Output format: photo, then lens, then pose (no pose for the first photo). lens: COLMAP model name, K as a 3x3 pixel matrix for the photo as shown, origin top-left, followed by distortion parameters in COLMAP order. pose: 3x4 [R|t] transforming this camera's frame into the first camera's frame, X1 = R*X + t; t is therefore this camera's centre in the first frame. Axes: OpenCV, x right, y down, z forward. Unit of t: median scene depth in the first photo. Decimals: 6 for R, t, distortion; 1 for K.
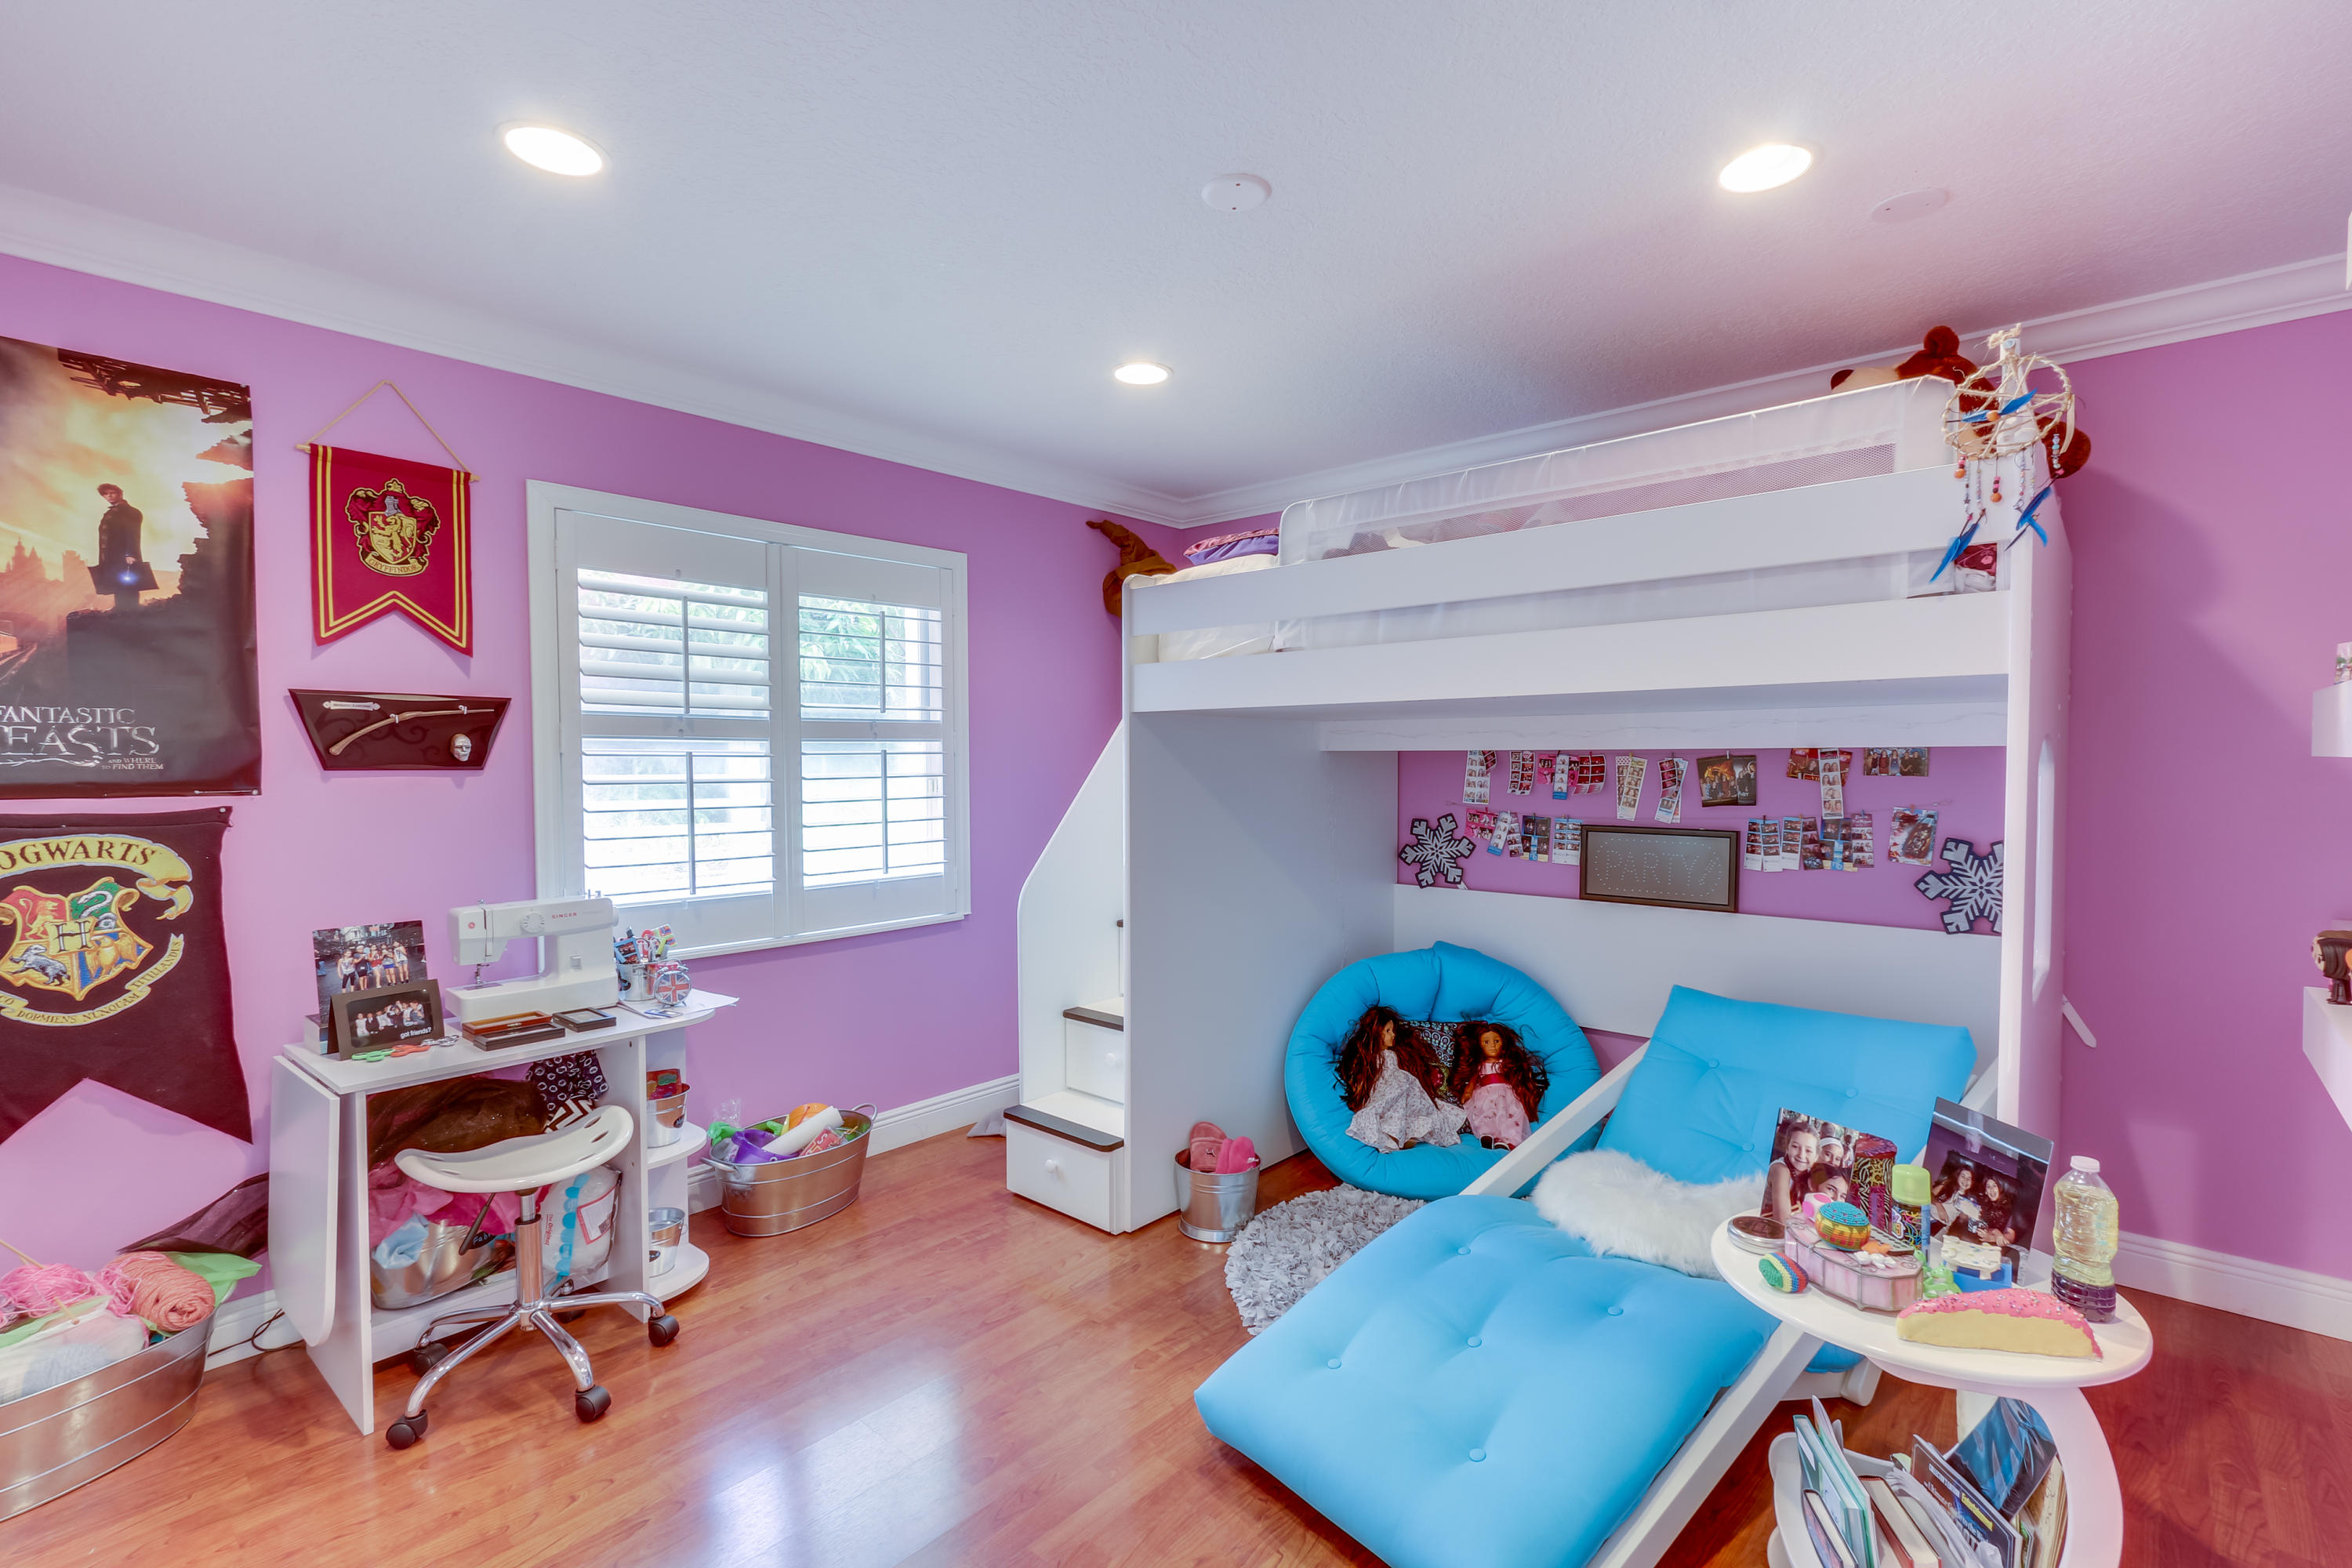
lens RADIAL K [[1061.2, 0, 1182.7], [0, 1061.2, 792.8], [0, 0, 1]] dist [0.001368, 0.000712]
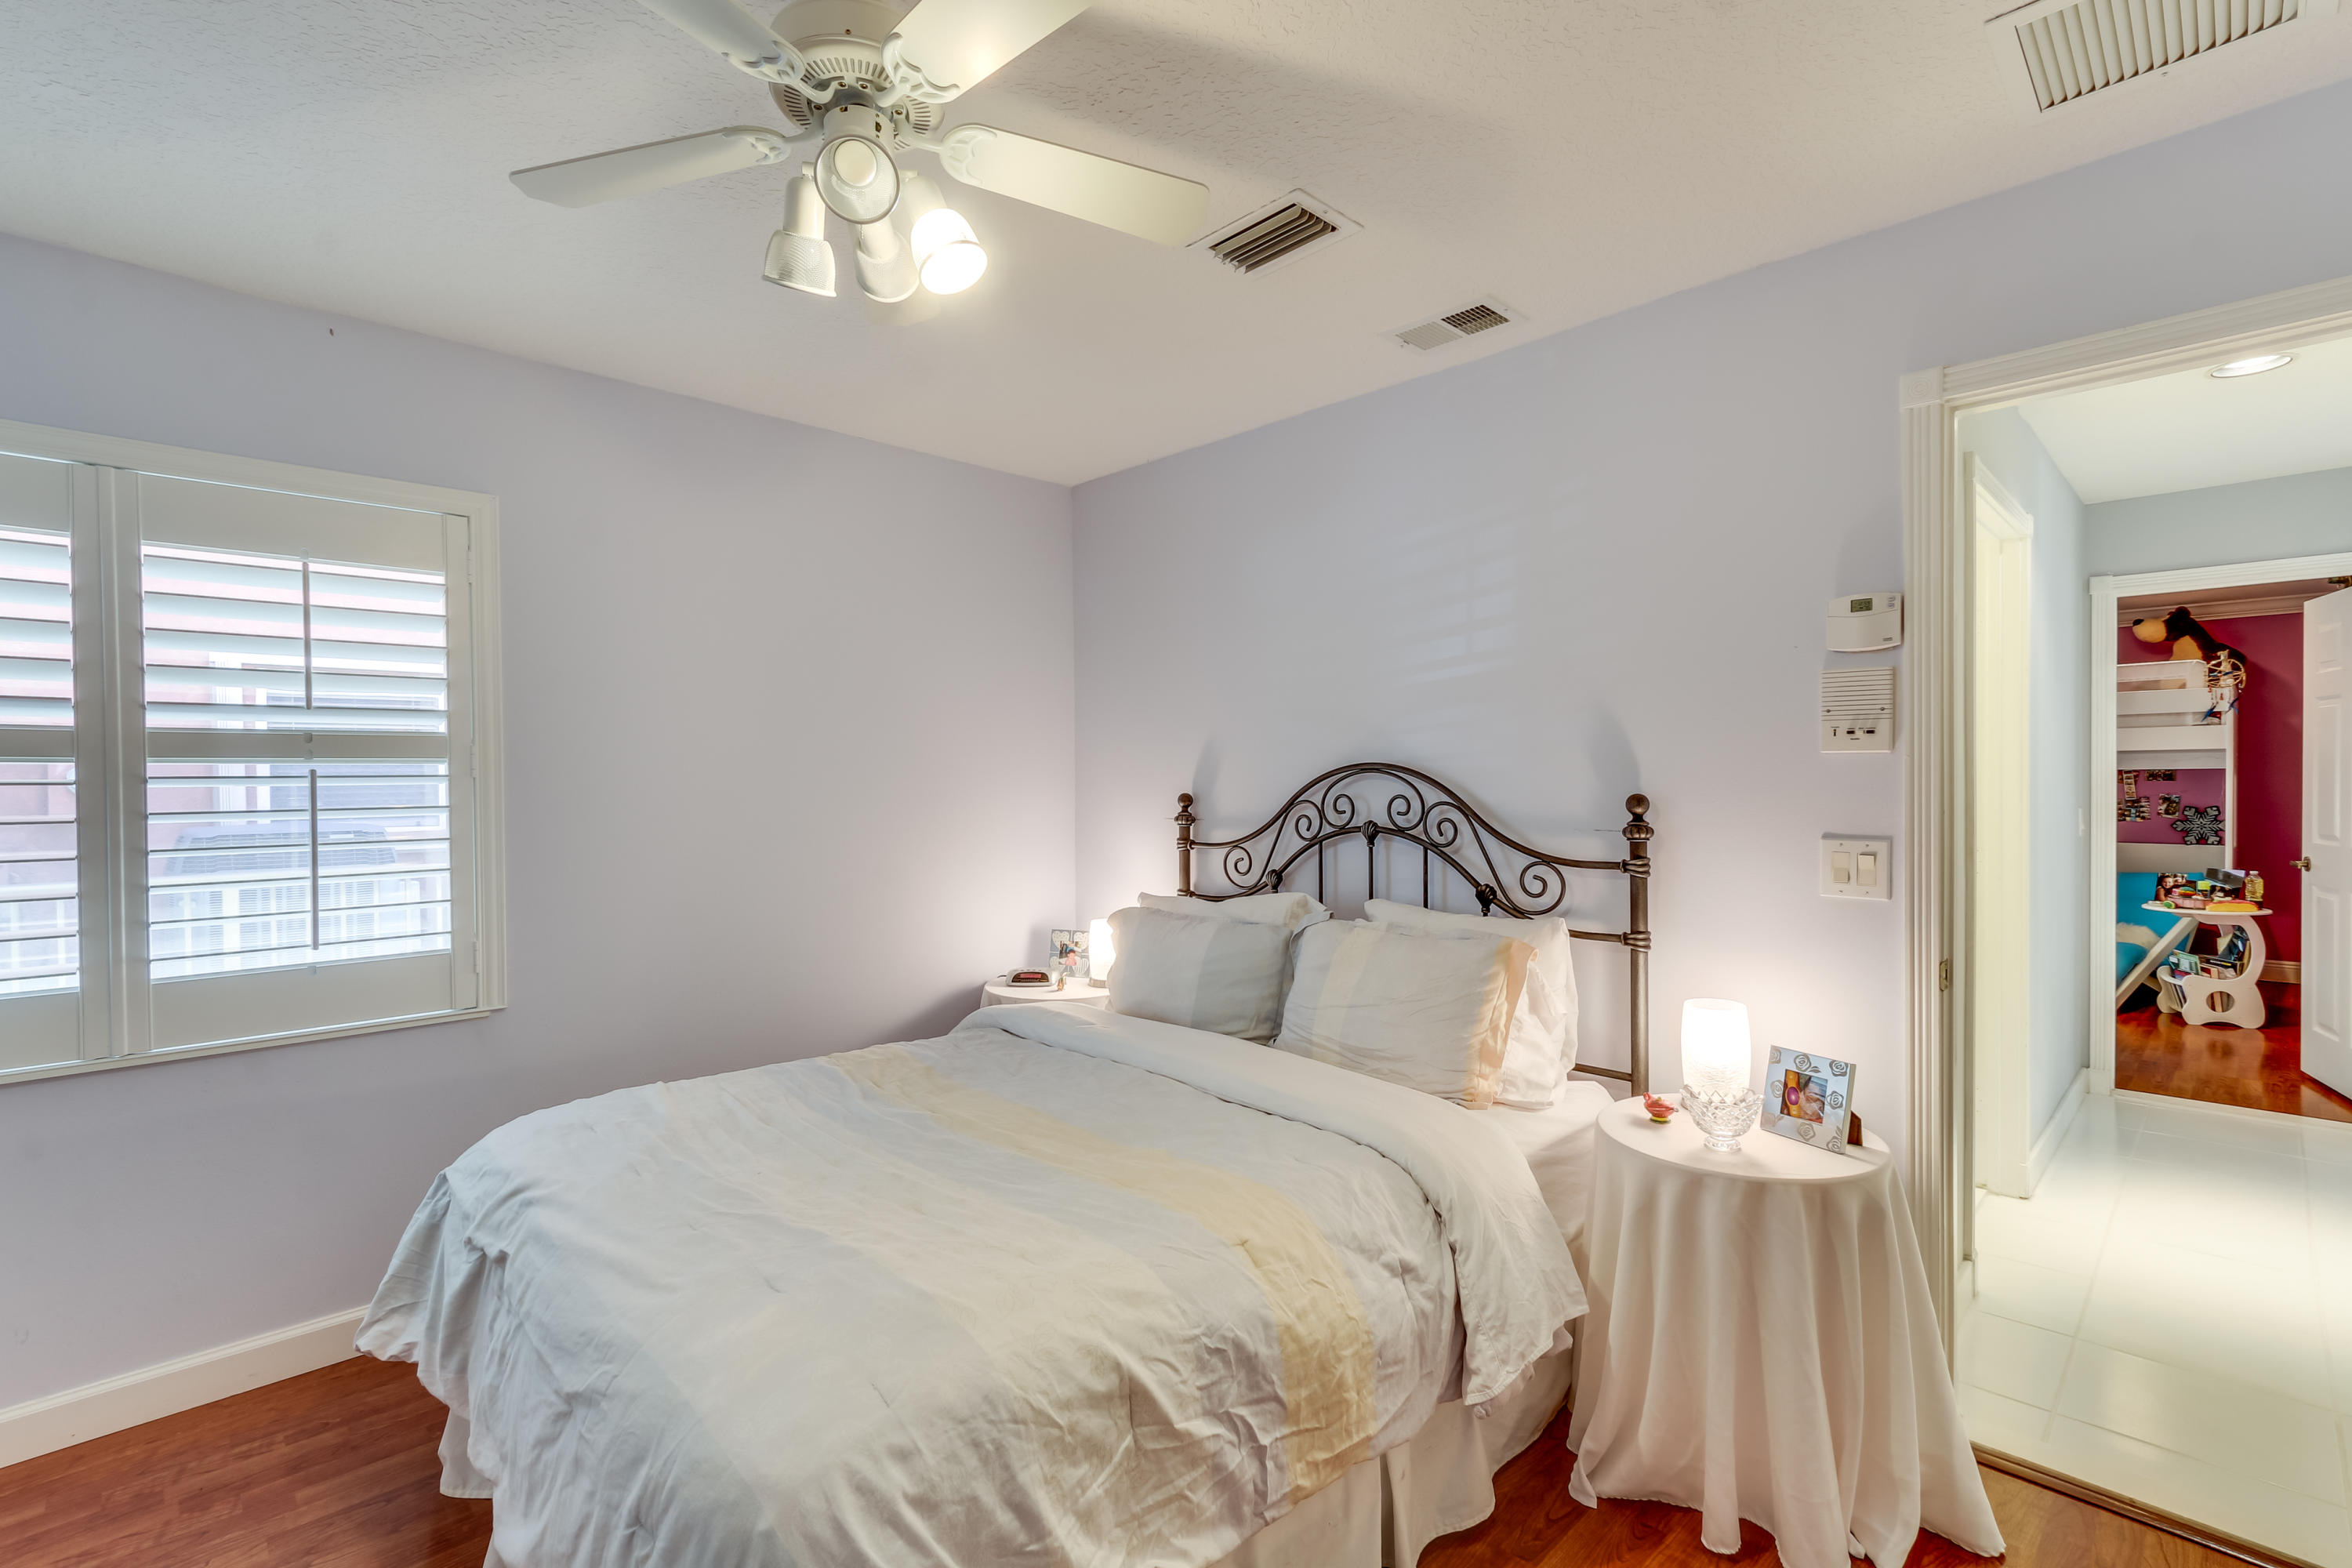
lens RADIAL K [[1061.2, 0, 1182.7], [0, 1061.2, 792.8], [0, 0, 1]] dist [0.001368, 0.000712]
pose [[0.997560, -0.002624, -0.069765, -1.437425], [0.001701, 0.999910, -0.013292, 0.040866], [0.069794, 0.013141, 0.997475, -1.633375]]
